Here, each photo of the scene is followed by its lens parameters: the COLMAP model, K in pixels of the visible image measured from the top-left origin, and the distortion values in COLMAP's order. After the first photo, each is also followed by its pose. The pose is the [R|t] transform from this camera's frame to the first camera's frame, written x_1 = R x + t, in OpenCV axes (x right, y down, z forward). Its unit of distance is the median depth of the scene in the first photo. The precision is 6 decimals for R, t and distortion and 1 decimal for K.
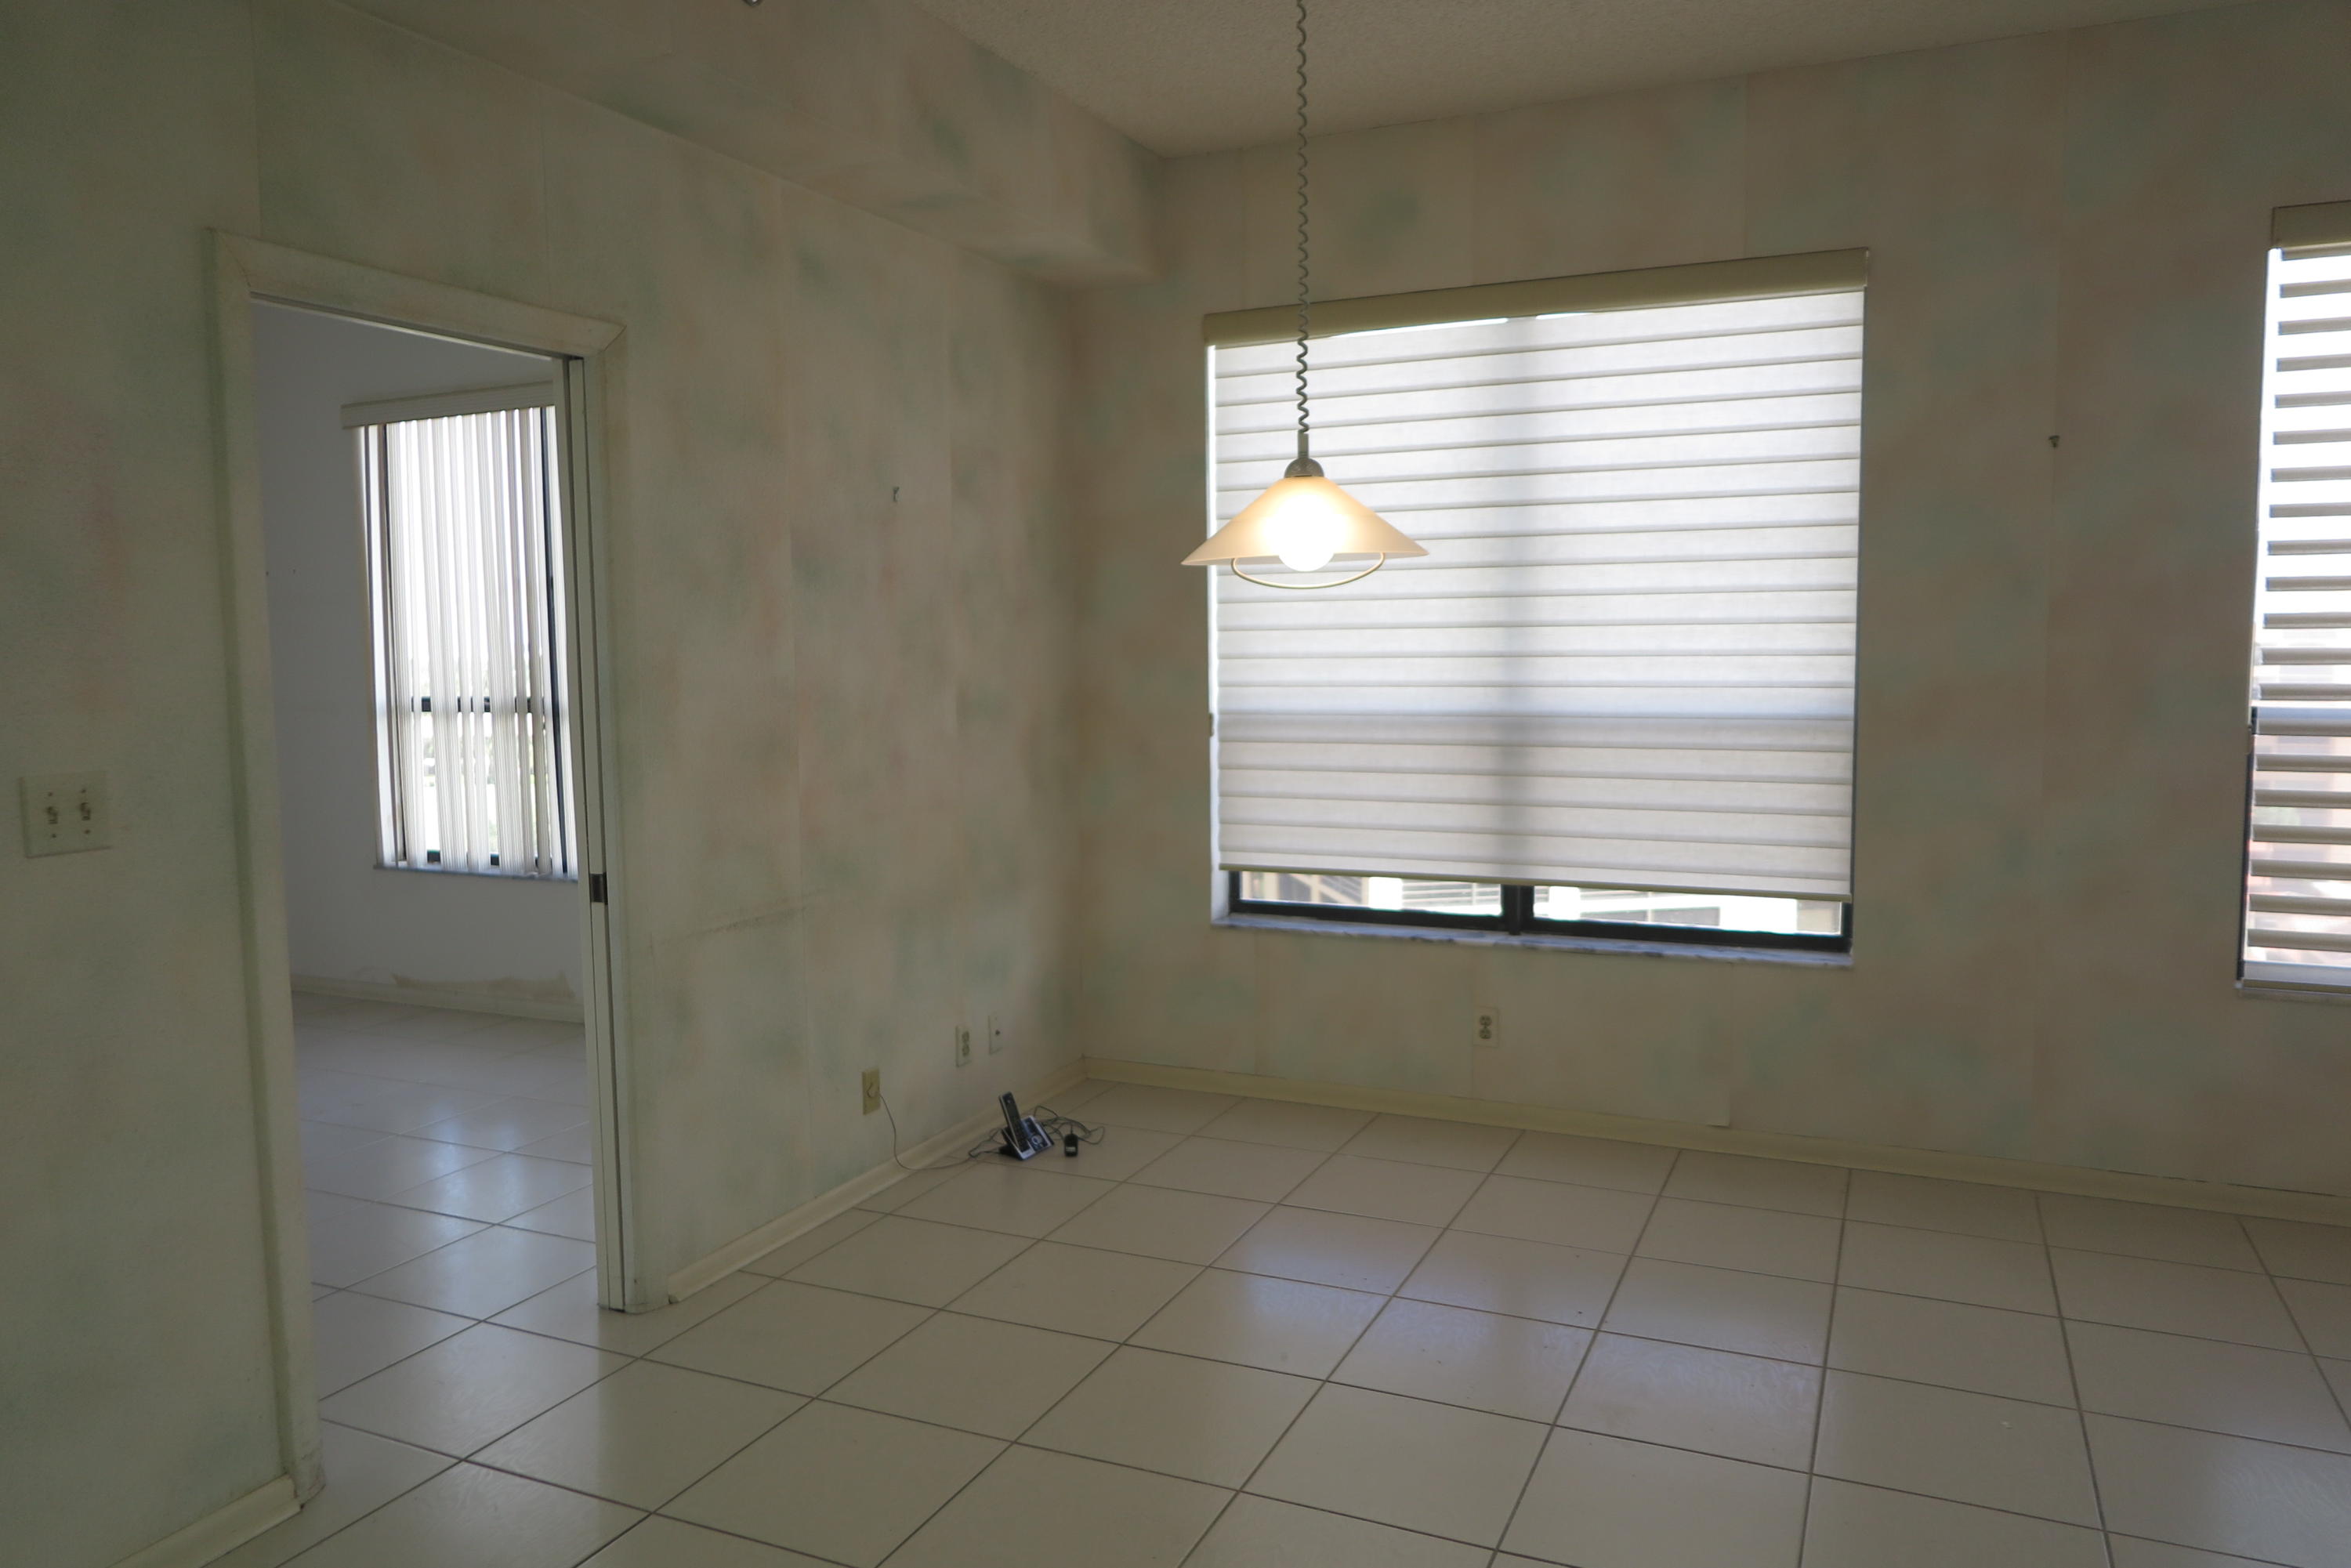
lens RADIAL K [[1623.5, 0, 1186.7], [0, 1623.5, 771.5], [0, 0, 1]] dist [-0.008242, 0.007447]
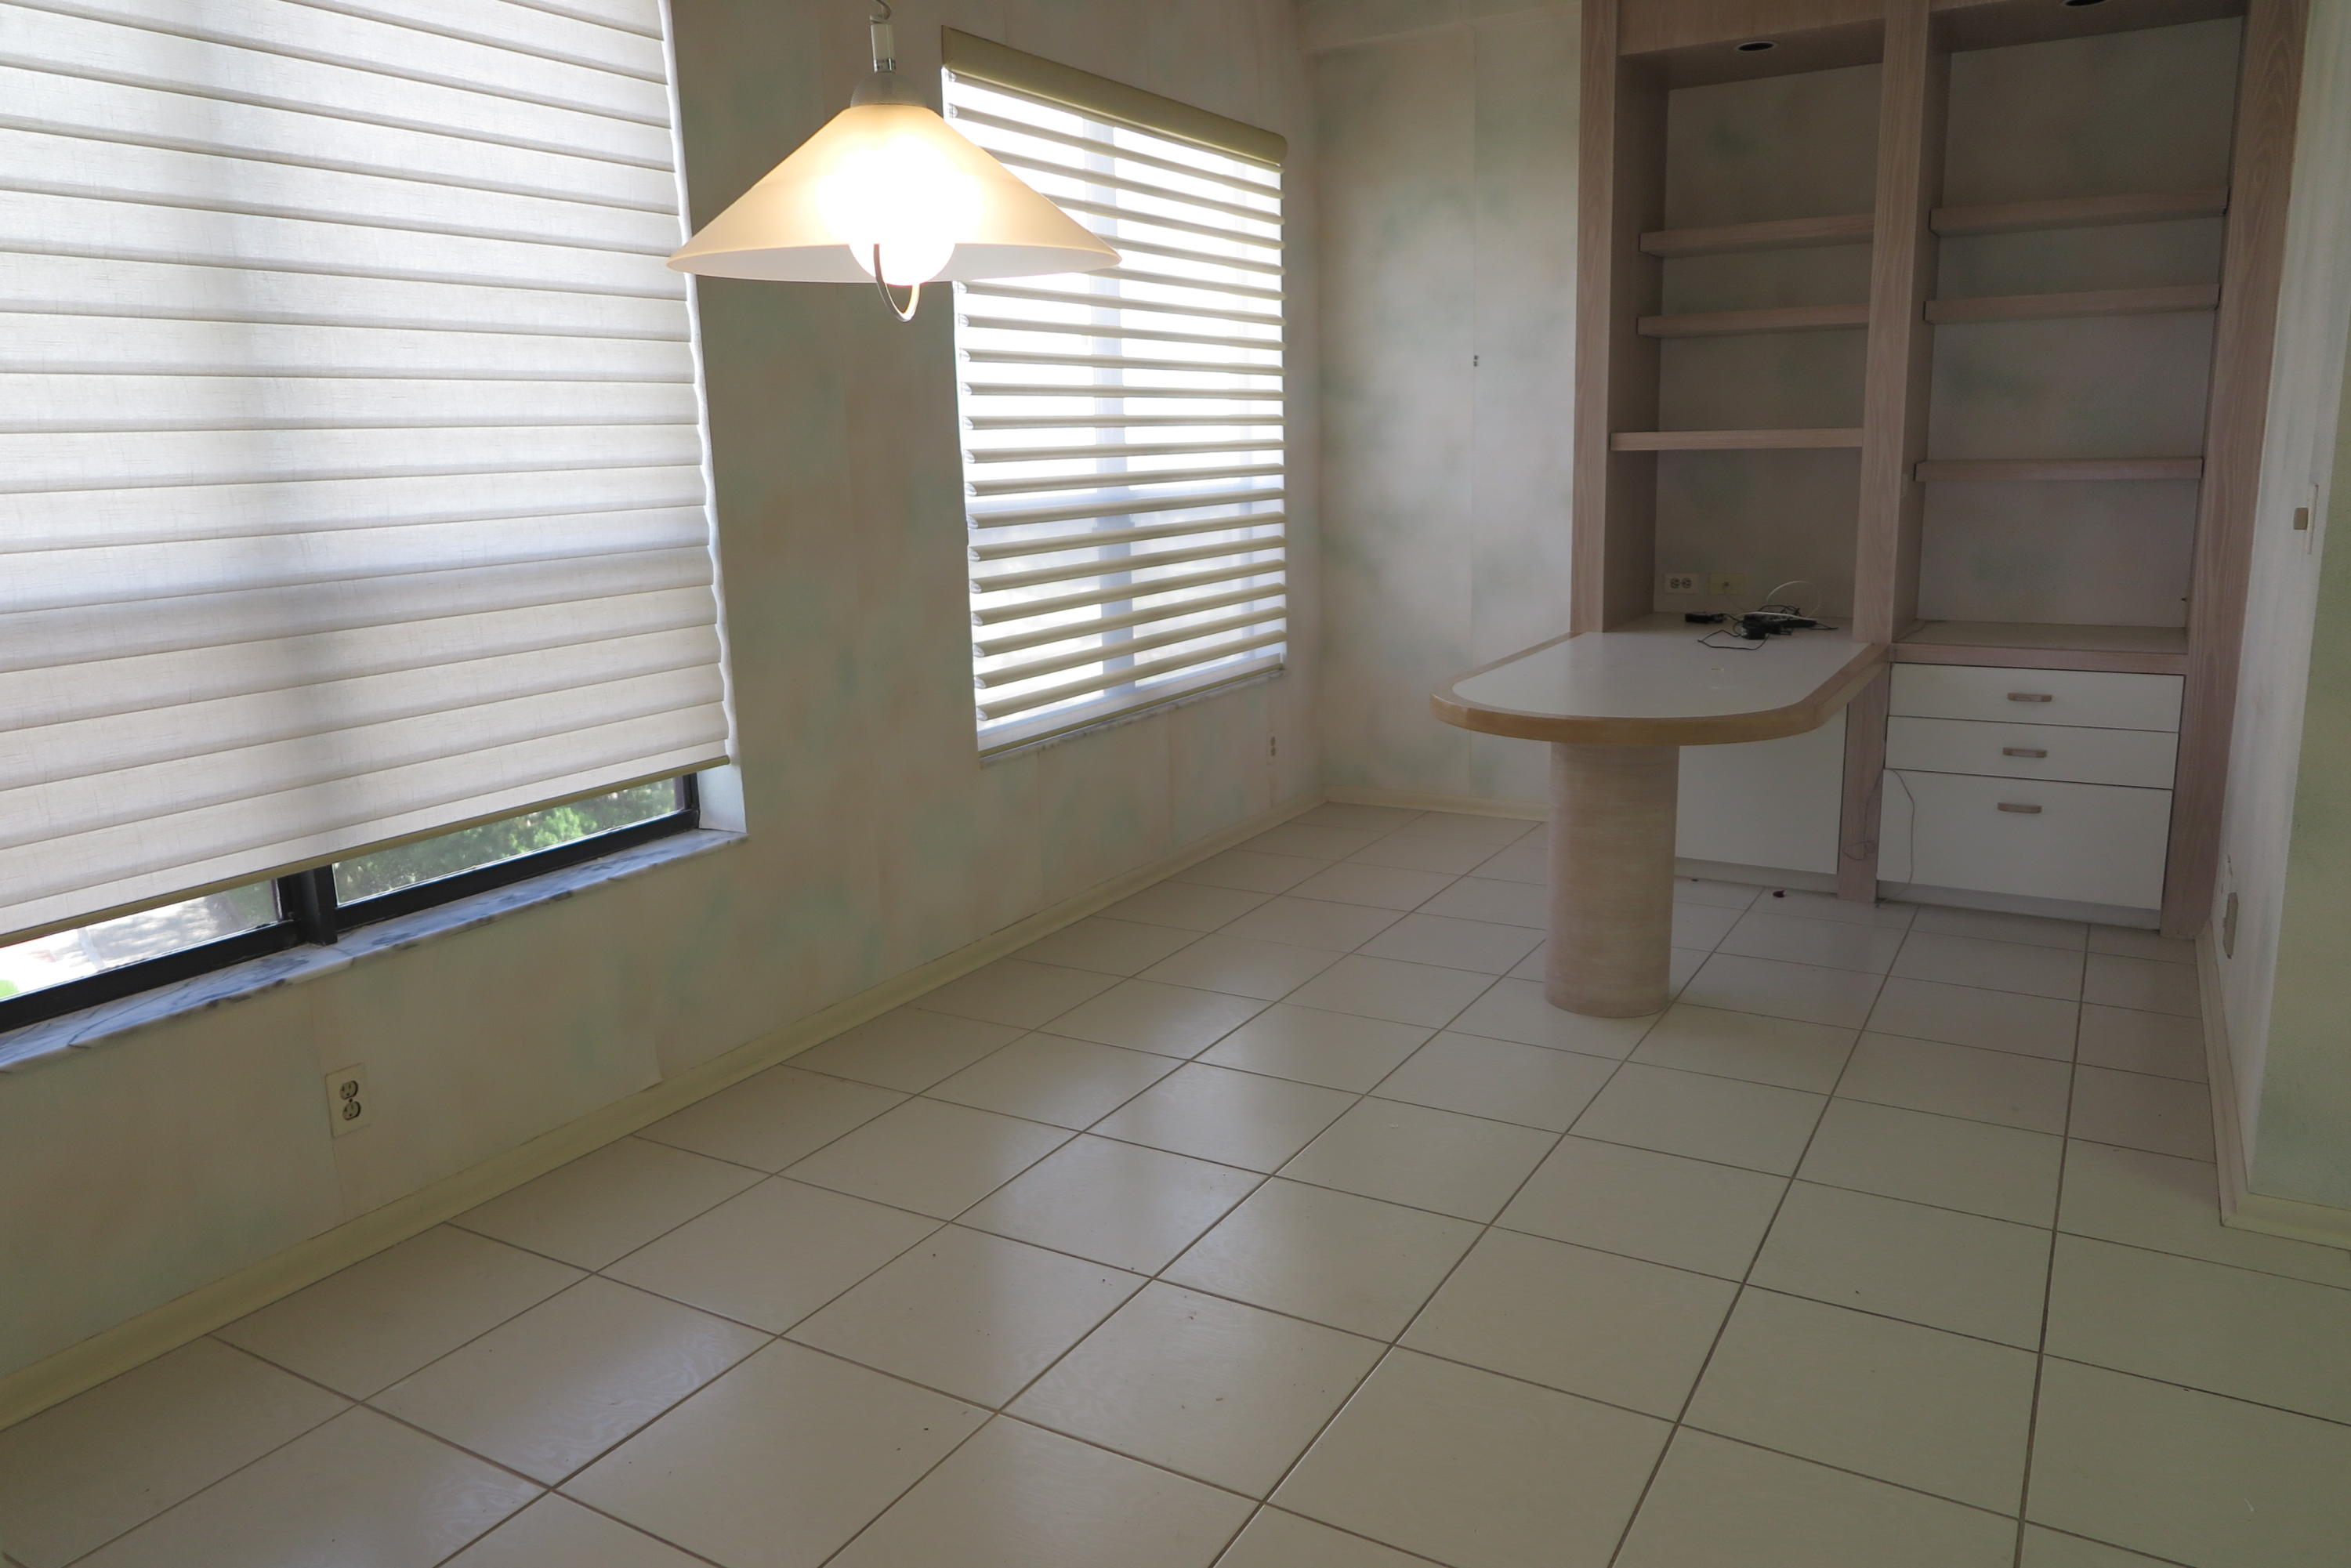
lens RADIAL K [[1623.5, 0, 1186.7], [0, 1623.5, 771.5], [0, 0, 1]] dist [-0.008242, 0.007447]
pose [[0.094150, -0.194549, 0.976364, -0.370069], [0.107673, 0.976957, 0.184284, -0.042254], [-0.989718, 0.087778, 0.112928, 0.638494]]
